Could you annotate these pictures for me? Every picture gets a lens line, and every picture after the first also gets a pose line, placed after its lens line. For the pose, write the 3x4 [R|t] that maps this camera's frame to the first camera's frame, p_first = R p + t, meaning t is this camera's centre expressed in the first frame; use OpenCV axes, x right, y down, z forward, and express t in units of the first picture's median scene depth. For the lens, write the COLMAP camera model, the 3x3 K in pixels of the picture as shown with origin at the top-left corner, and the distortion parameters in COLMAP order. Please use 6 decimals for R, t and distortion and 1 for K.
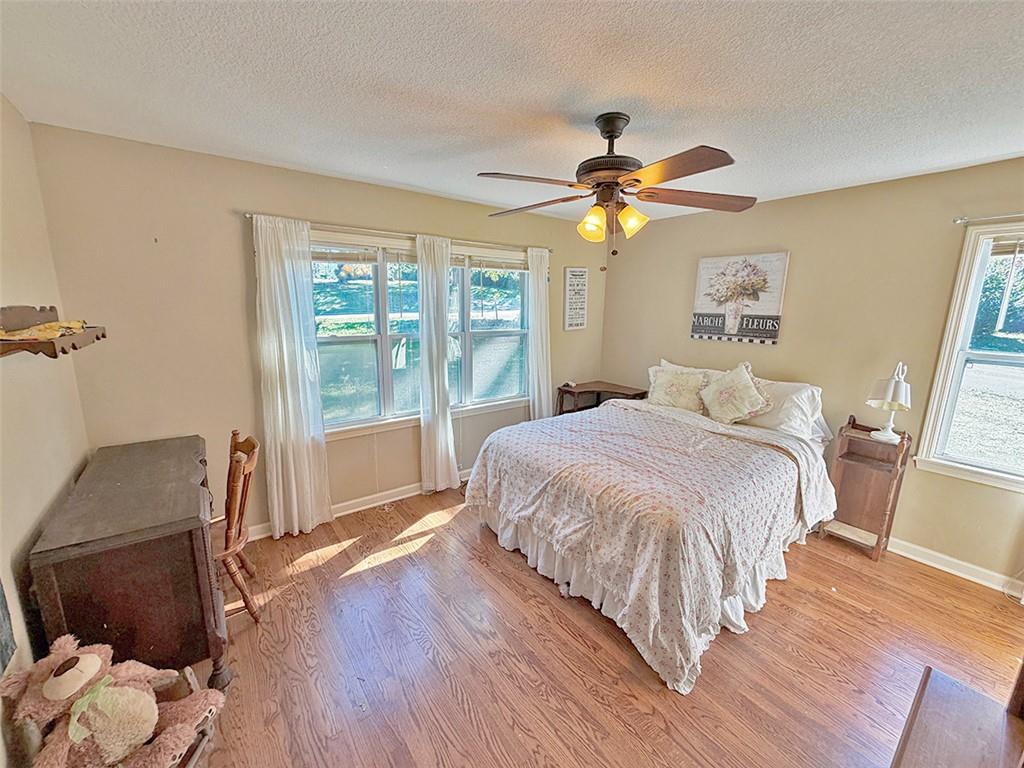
lens RADIAL K [[407.9, 0, 508.3], [0, 407.9, 385.3], [0, 0, 1]] dist [-0.000264, -0.000069]
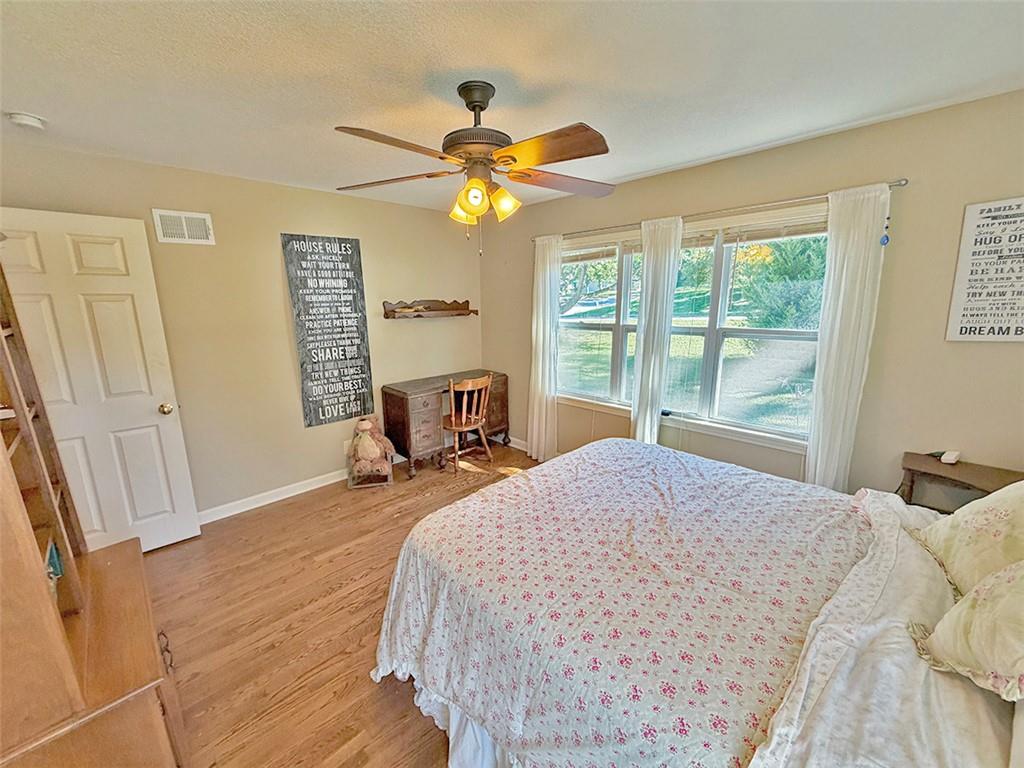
lens RADIAL K [[407.9, 0, 508.3], [0, 407.9, 385.3], [0, 0, 1]] dist [-0.000264, -0.000069]
pose [[0.129074, 0.191383, -0.972991, 0.709935], [-0.178298, 0.969688, 0.167081, -0.094301], [0.975474, 0.151916, 0.159285, 0.565010]]
